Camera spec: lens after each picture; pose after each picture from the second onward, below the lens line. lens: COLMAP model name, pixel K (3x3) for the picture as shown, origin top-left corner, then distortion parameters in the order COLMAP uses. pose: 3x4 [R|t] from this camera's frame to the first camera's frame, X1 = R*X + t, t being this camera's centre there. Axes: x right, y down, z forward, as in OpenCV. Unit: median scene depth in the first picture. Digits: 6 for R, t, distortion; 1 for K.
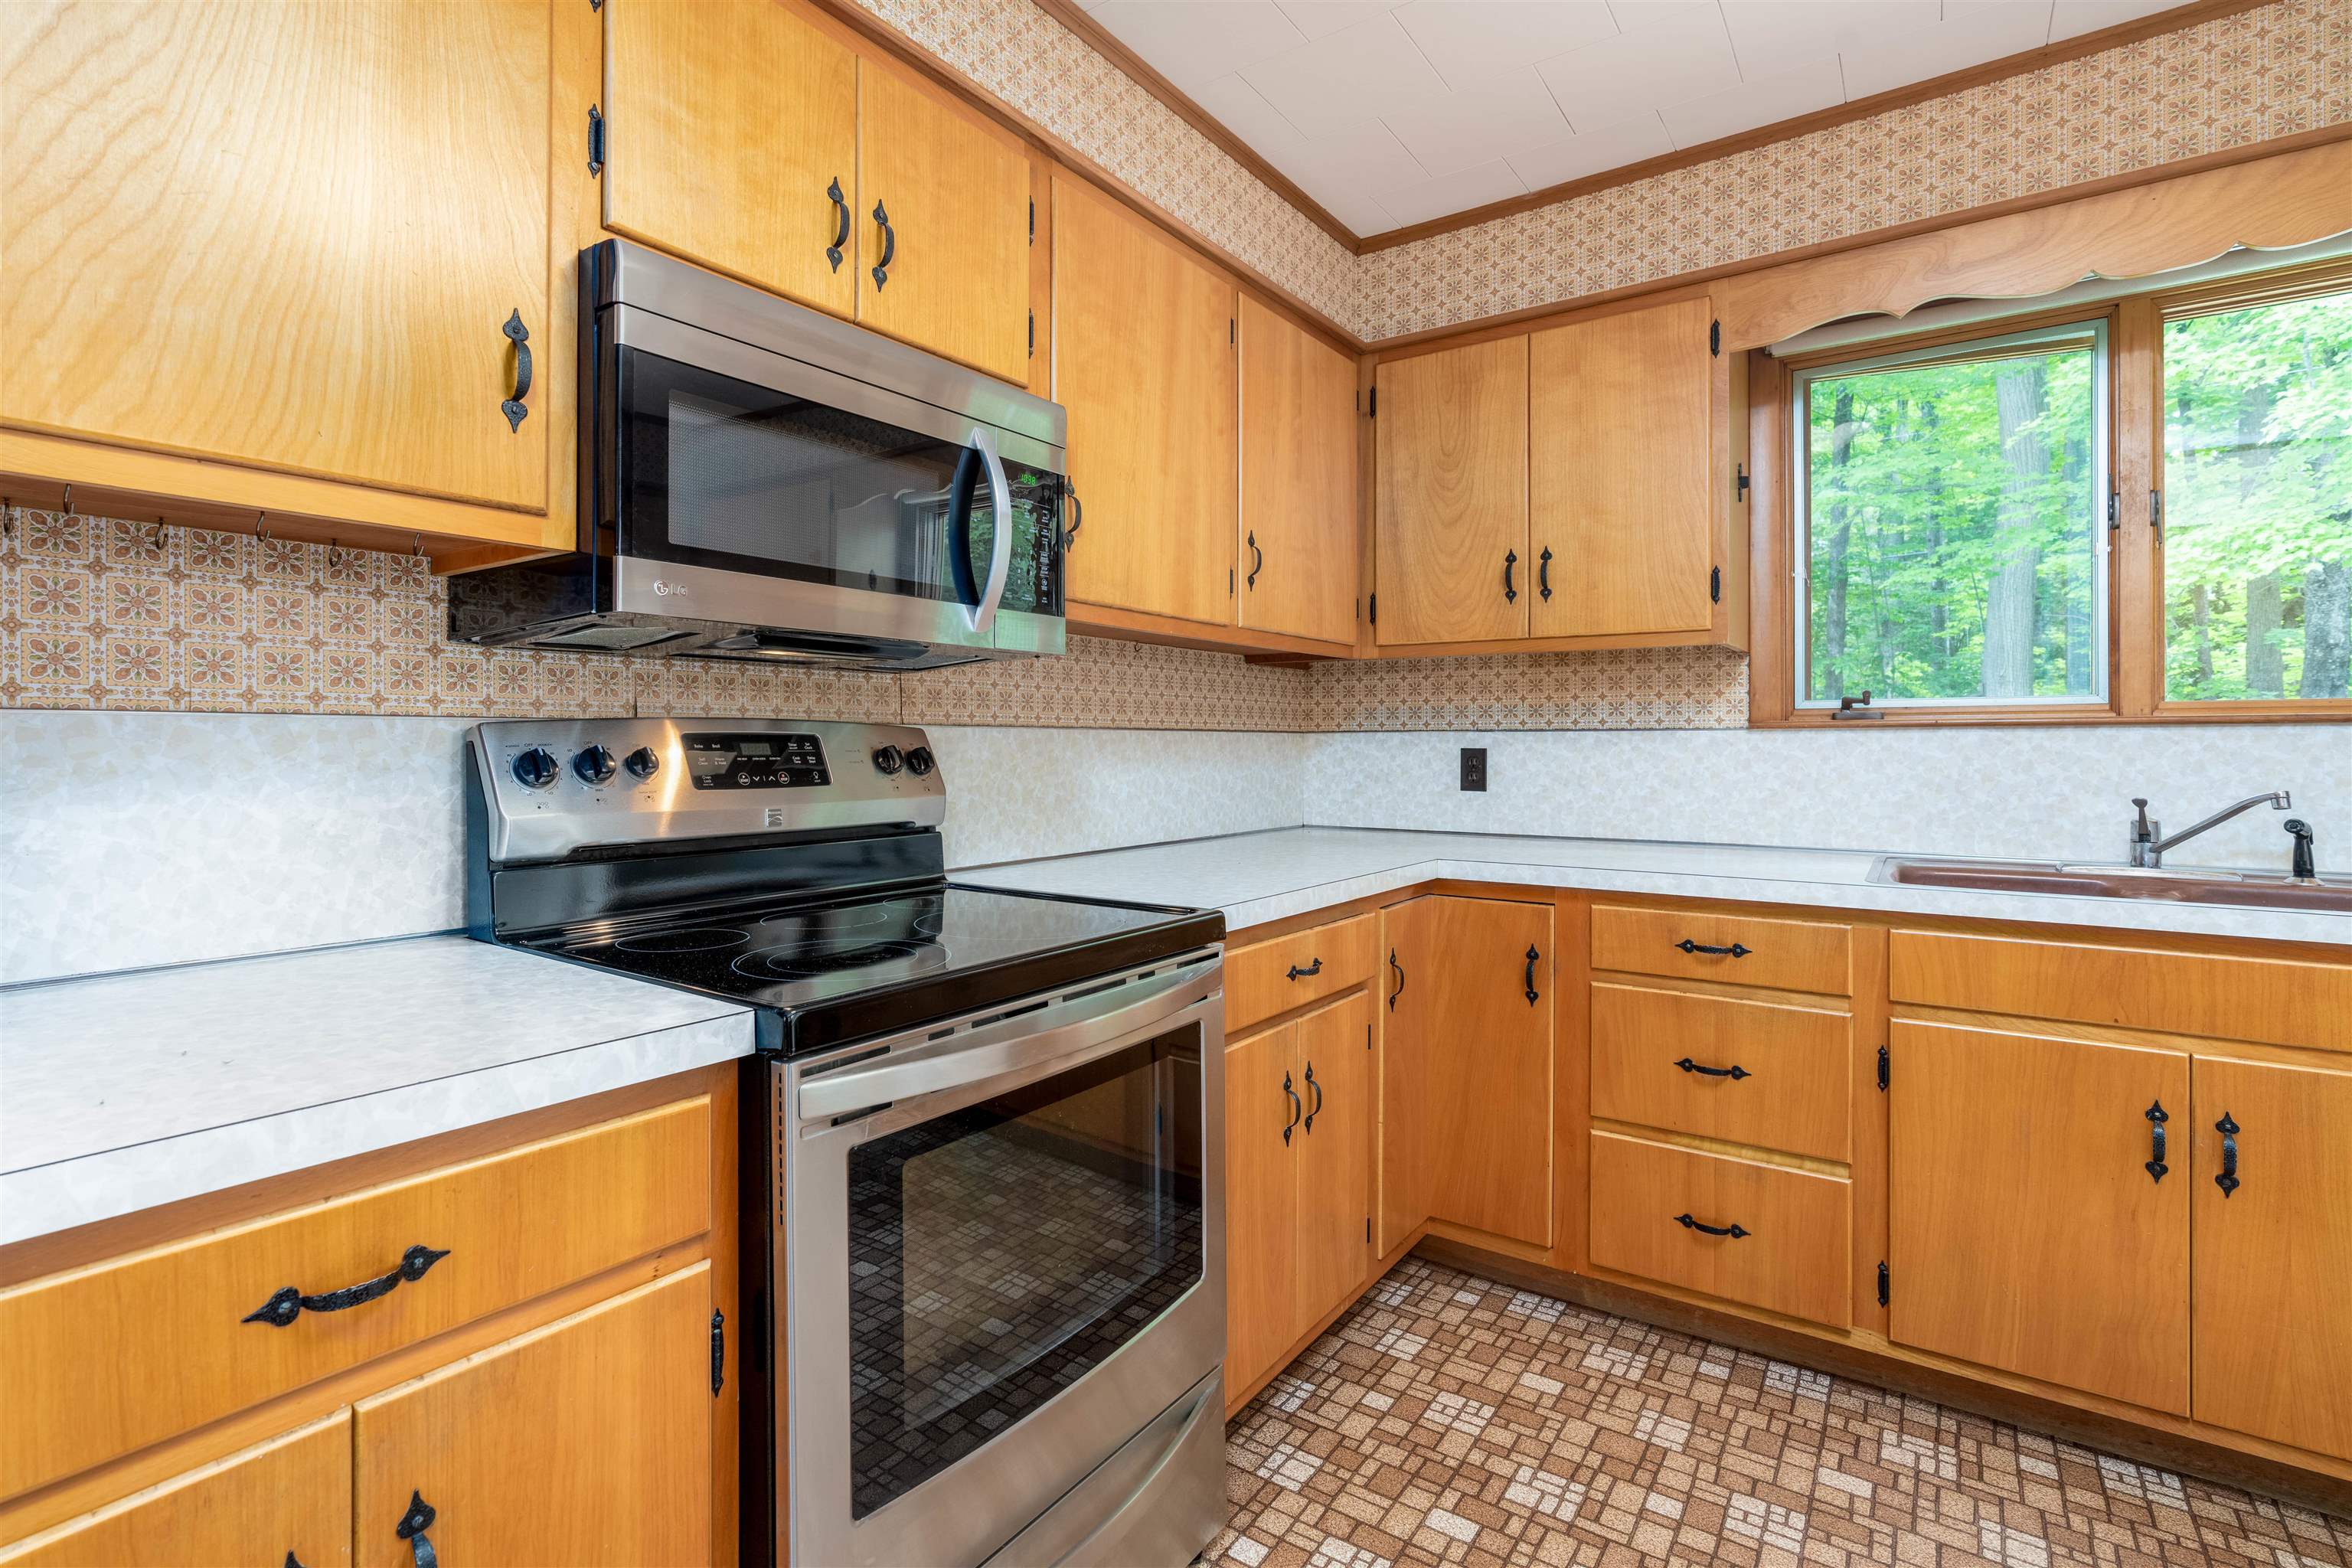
lens RADIAL K [[1124.3, 0, 1107.8], [0, 1124.3, 743.6], [0, 0, 1]] dist [-0.011296, 0.005359]
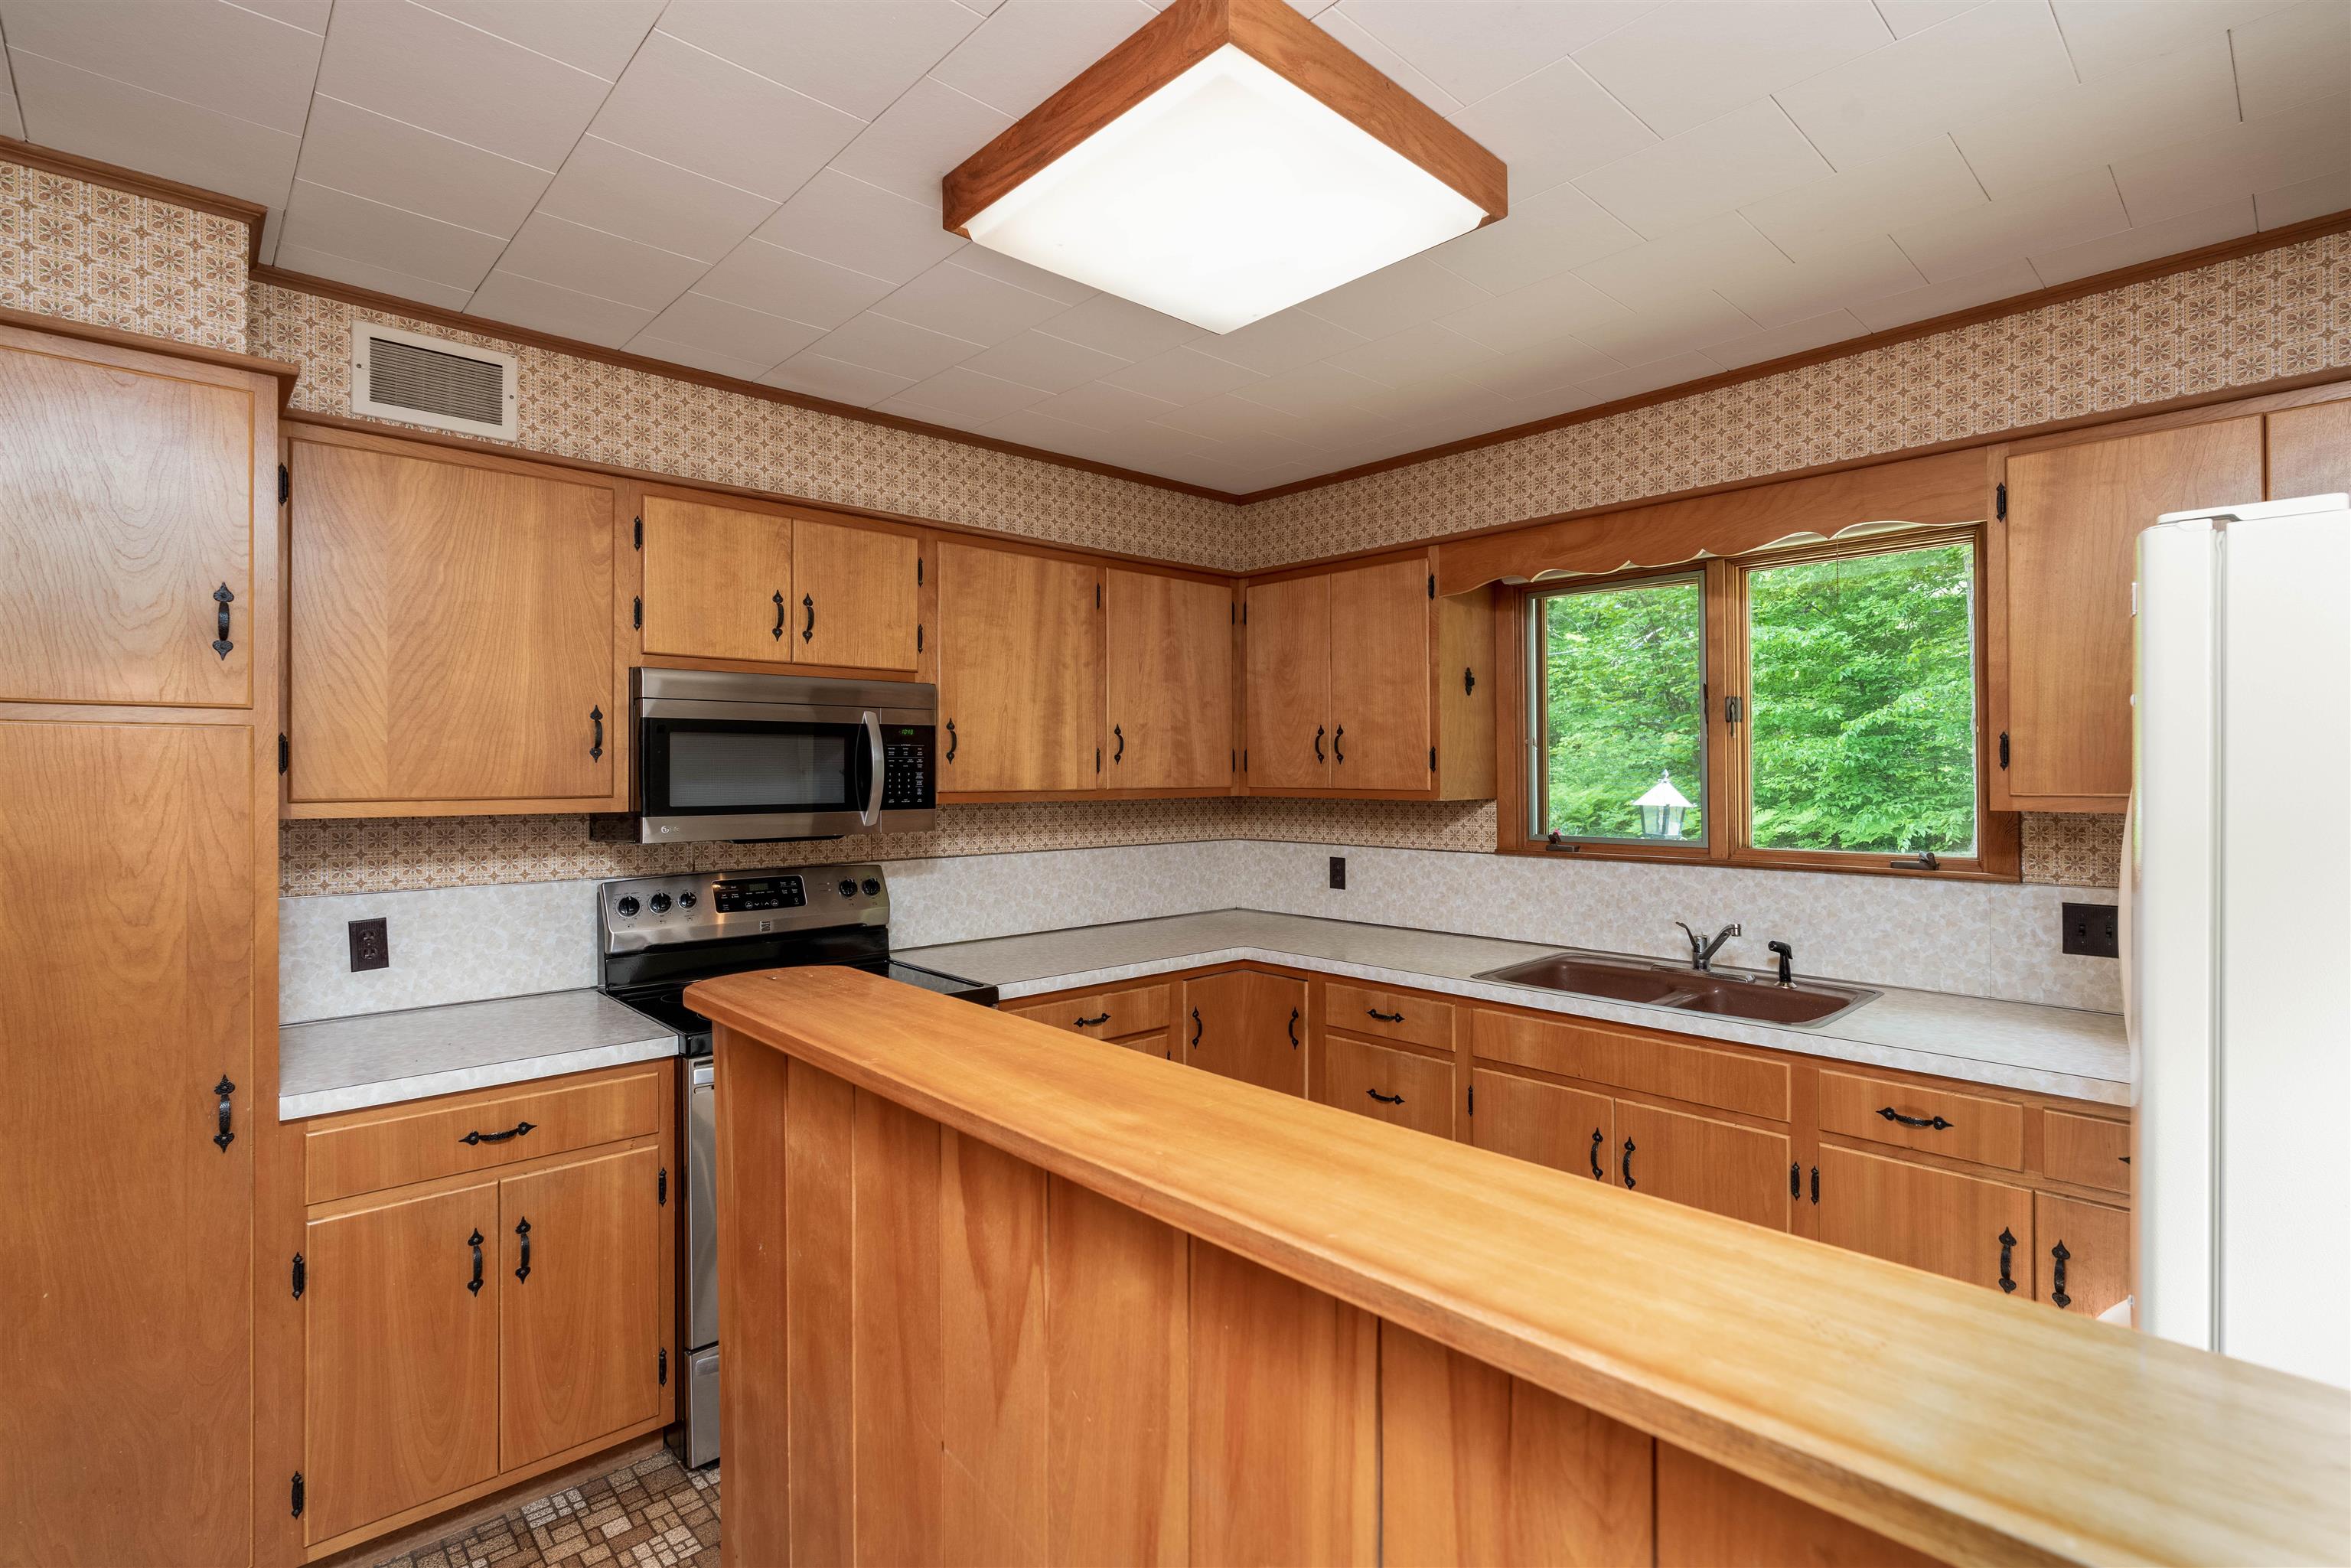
lens RADIAL K [[1097.9, 0, 1173.8], [0, 1097.9, 766.5], [0, 0, 1]] dist [-0.010449, 0.004382]
pose [[0.983752, -0.003376, -0.179502, 0.518854], [0.002753, 0.999989, -0.003721, -0.142261], [0.179513, 0.003167, 0.983751, -0.481250]]
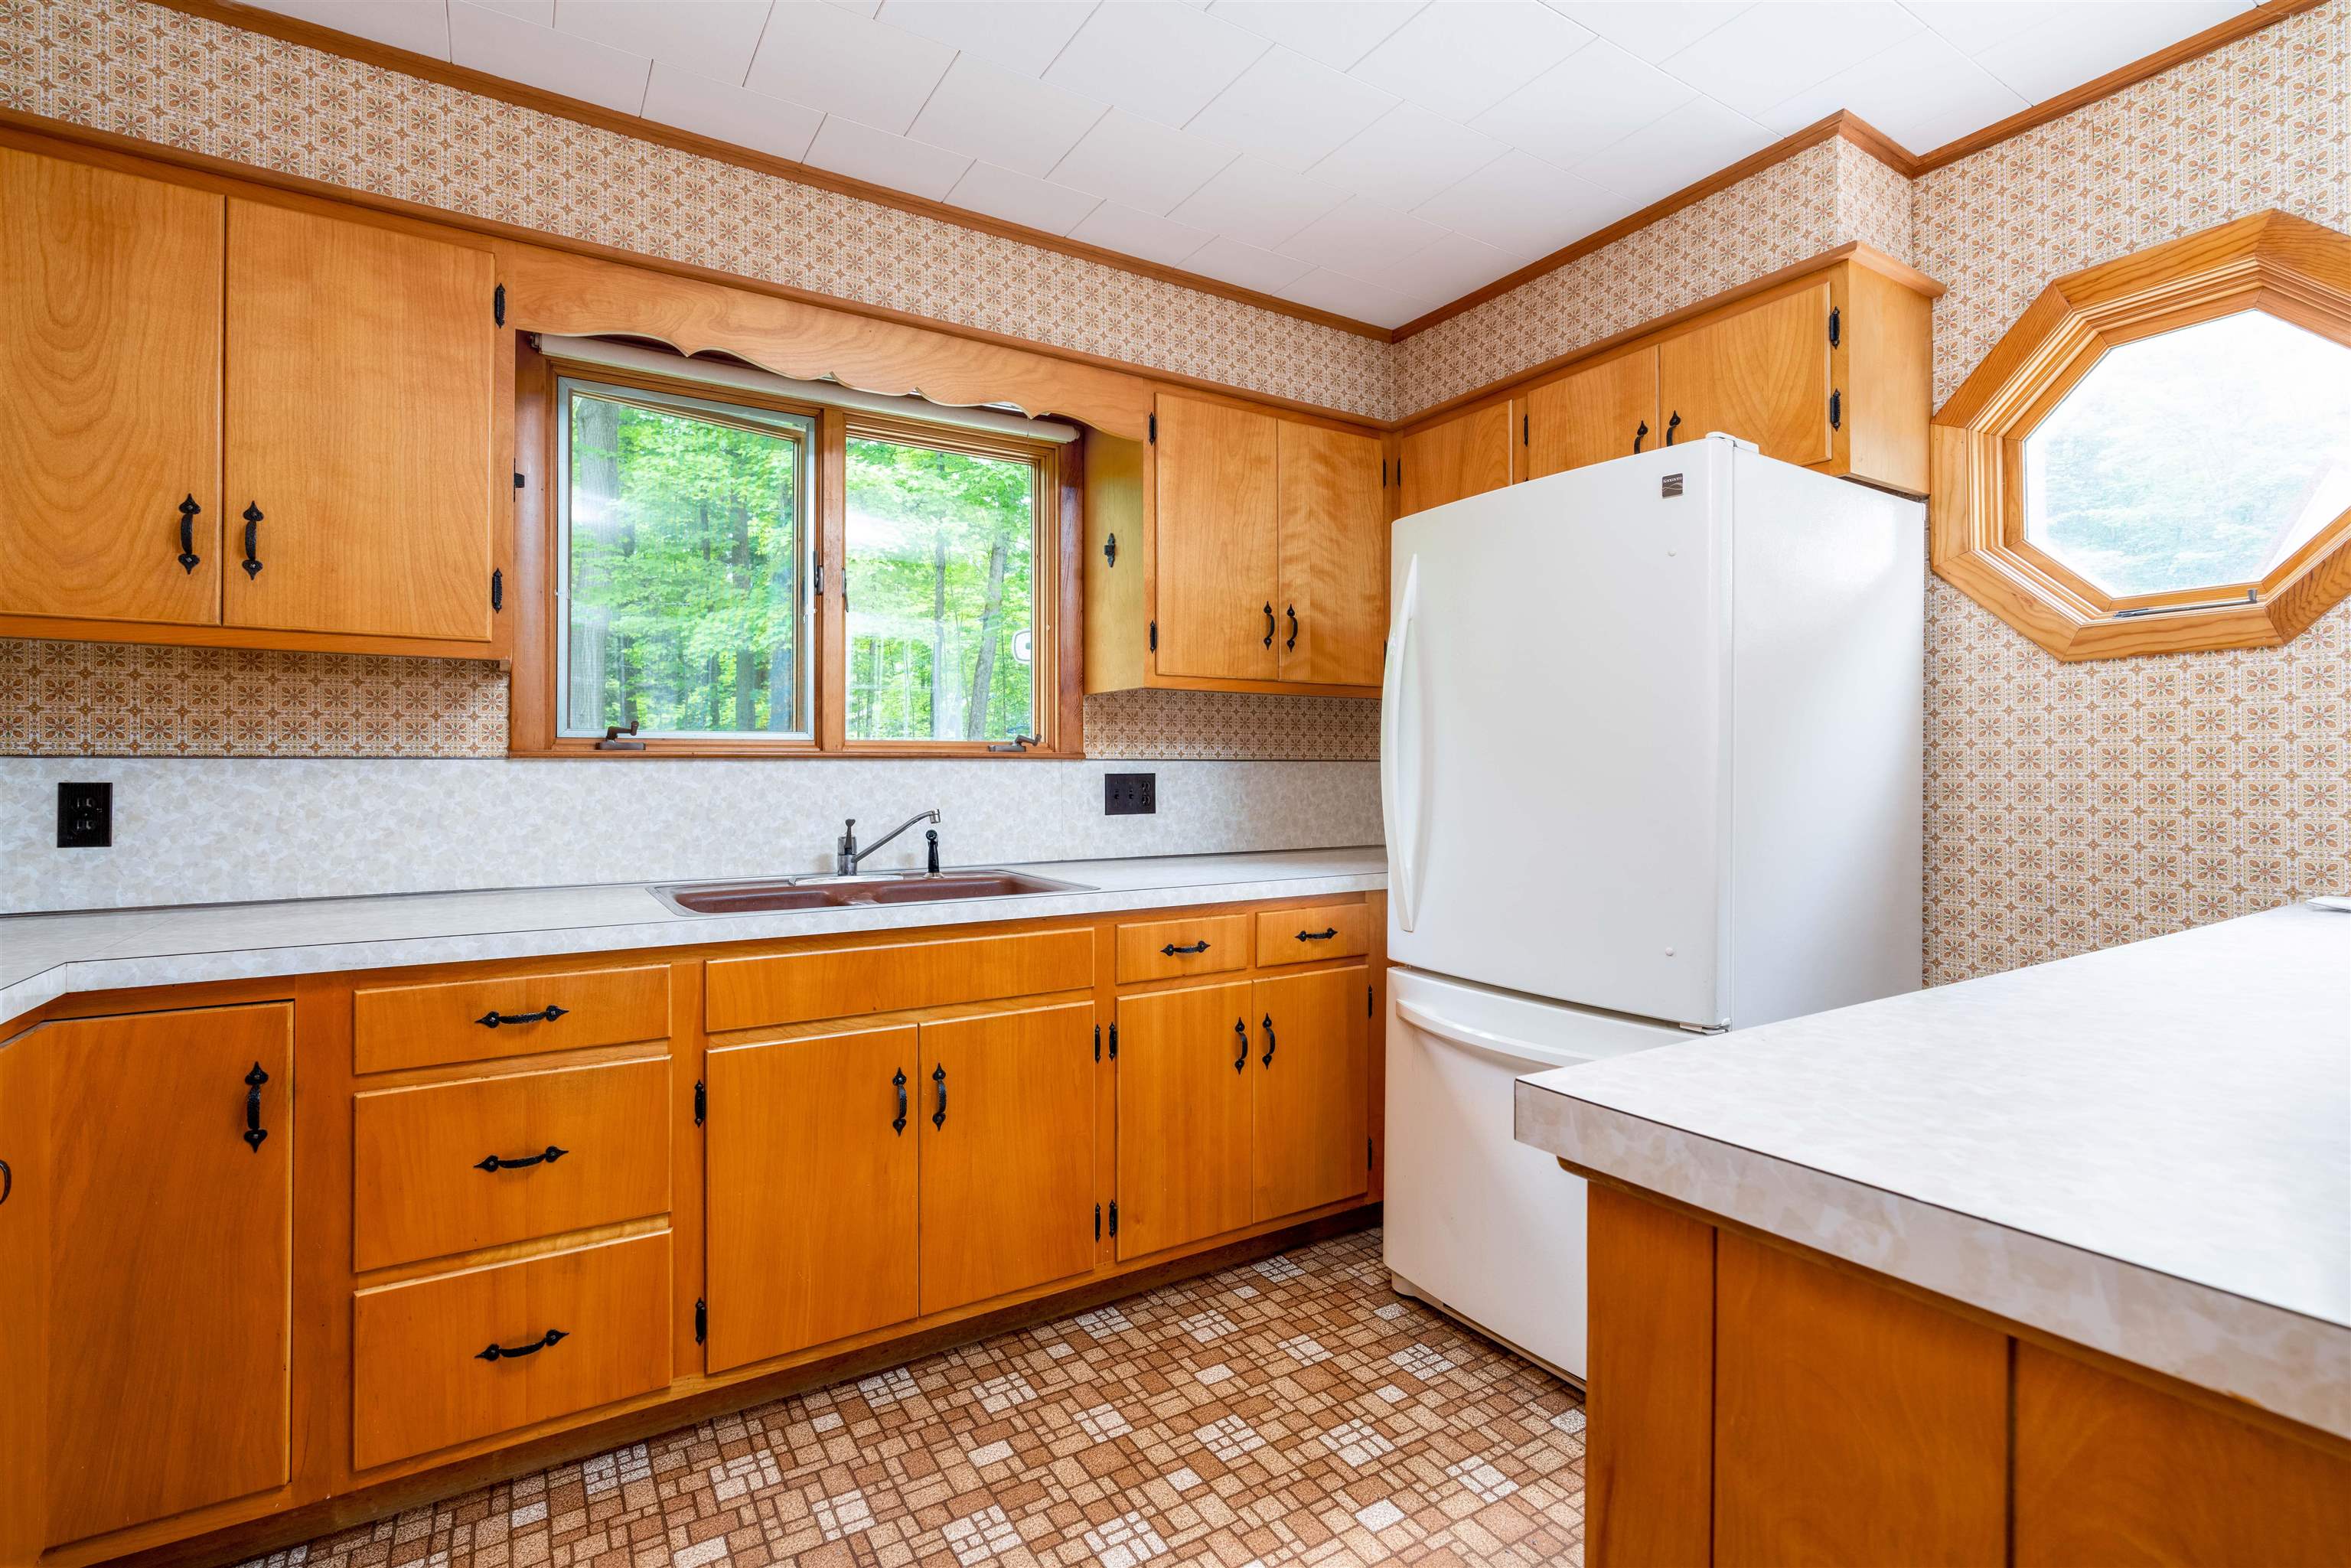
lens RADIAL K [[1076.1, 0, 1158.3], [0, 1076.1, 763.0], [0, 0, 1]] dist [-0.009498, 0.003695]
pose [[0.370501, 0.006877, 0.928806, -0.037503], [0.001330, 0.999968, -0.007935, -0.002124], [-0.928831, 0.004175, 0.370480, 0.247706]]
